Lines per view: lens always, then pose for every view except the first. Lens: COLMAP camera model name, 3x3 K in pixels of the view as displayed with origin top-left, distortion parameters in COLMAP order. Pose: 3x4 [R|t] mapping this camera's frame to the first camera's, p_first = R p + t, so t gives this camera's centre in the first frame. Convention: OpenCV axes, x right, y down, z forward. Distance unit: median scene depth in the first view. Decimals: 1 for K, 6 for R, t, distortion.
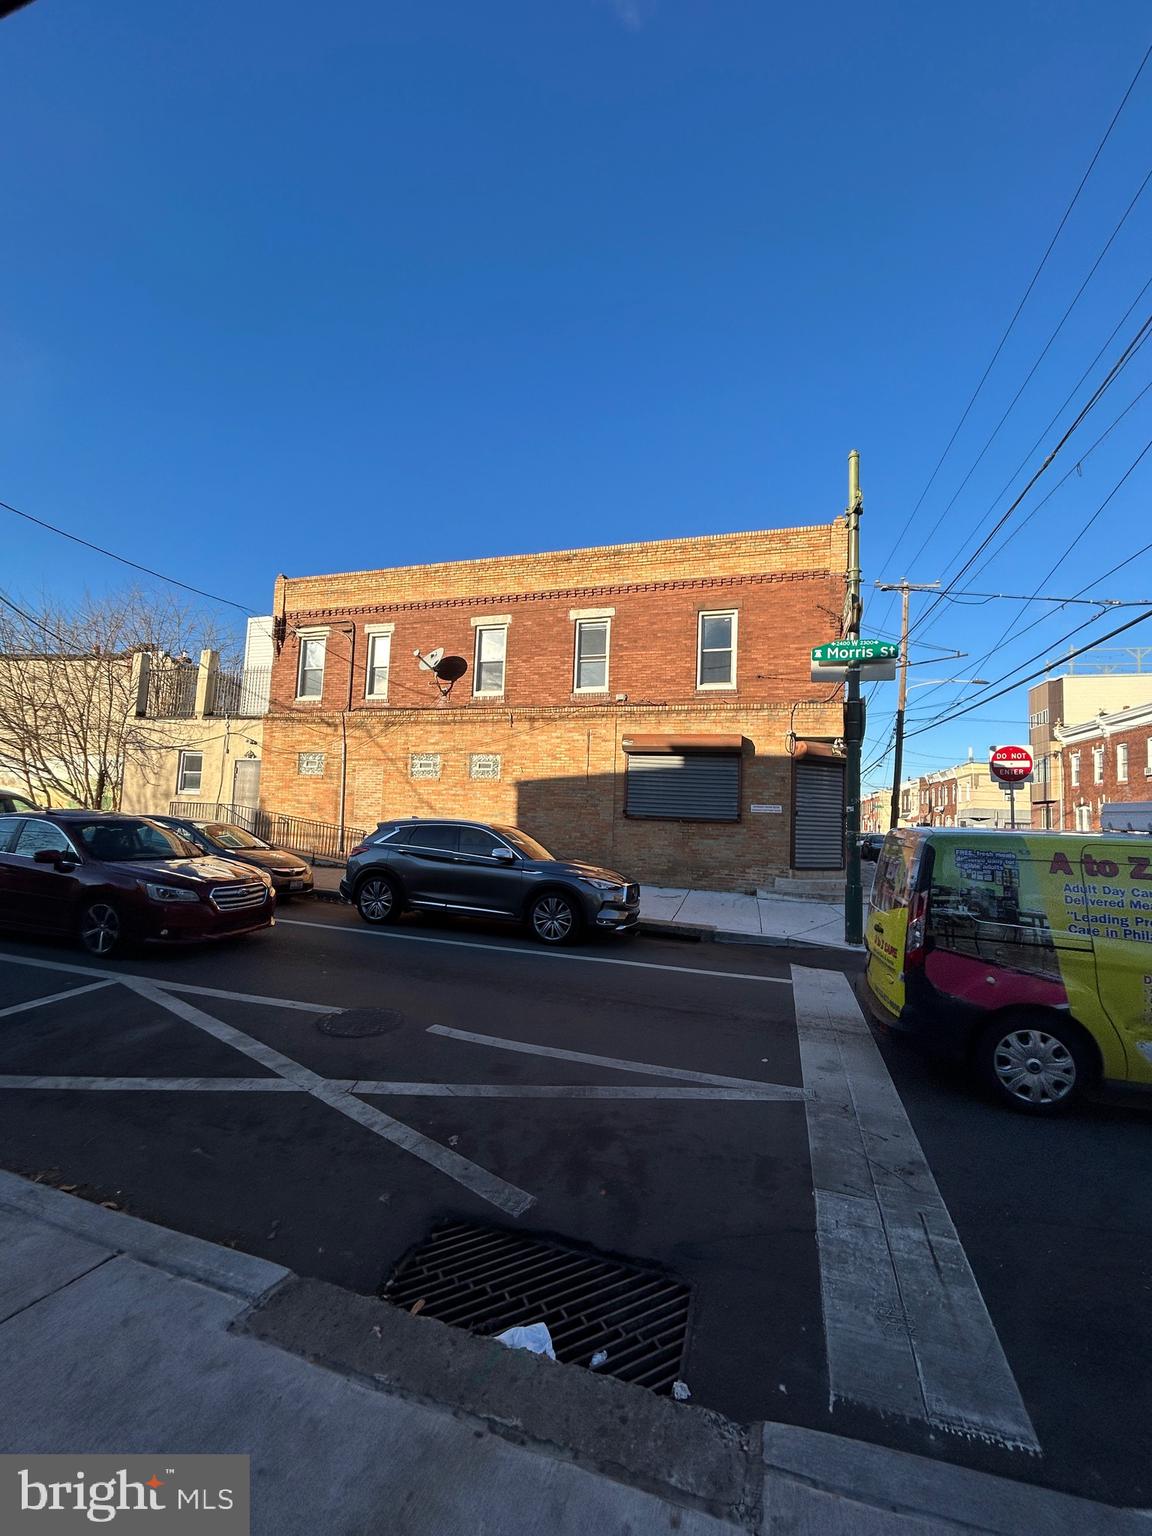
lens RADIAL K [[623.2, 0, 575.3], [0, 623.2, 769.8], [0, 0, 1]] dist [0.001103, 0.000222]
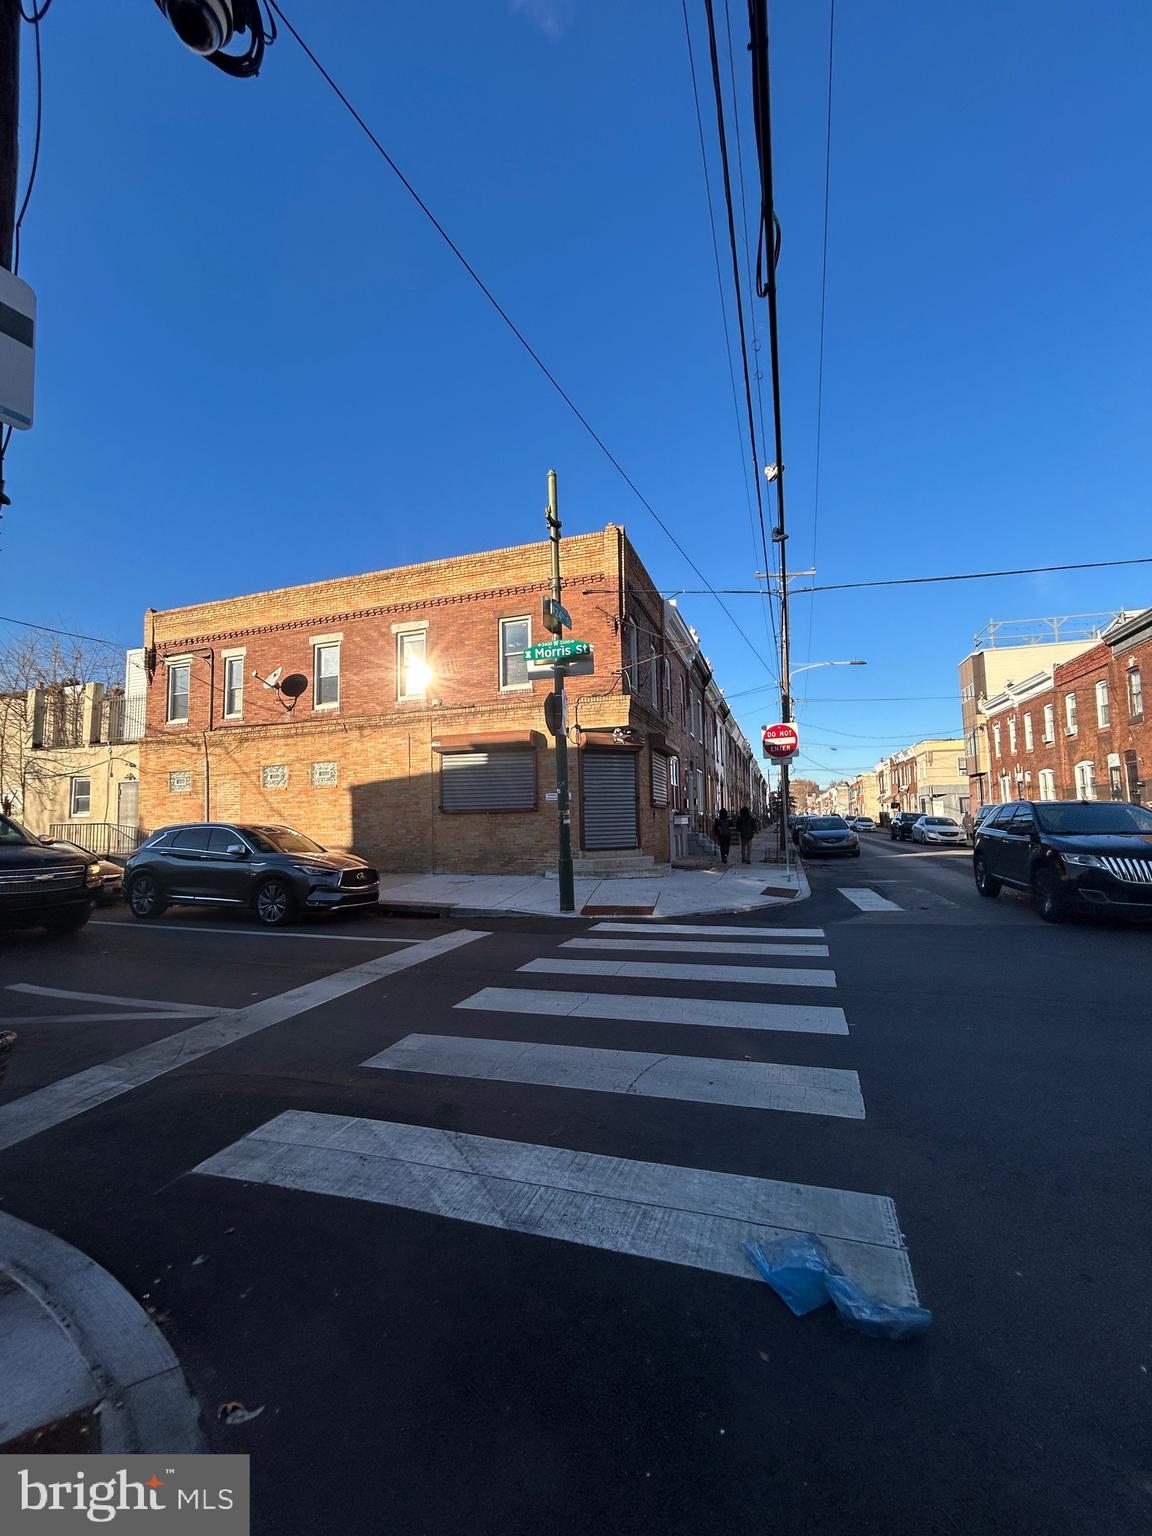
lens RADIAL K [[623.2, 0, 577.3], [0, 623.2, 774.3], [0, 0, 1]] dist [0.001103, 0.000222]
pose [[0.997786, -0.062768, -0.021985, 0.361358], [0.062840, 0.998020, 0.002601, 0.022429], [0.021778, -0.003977, 0.999755, -0.084837]]
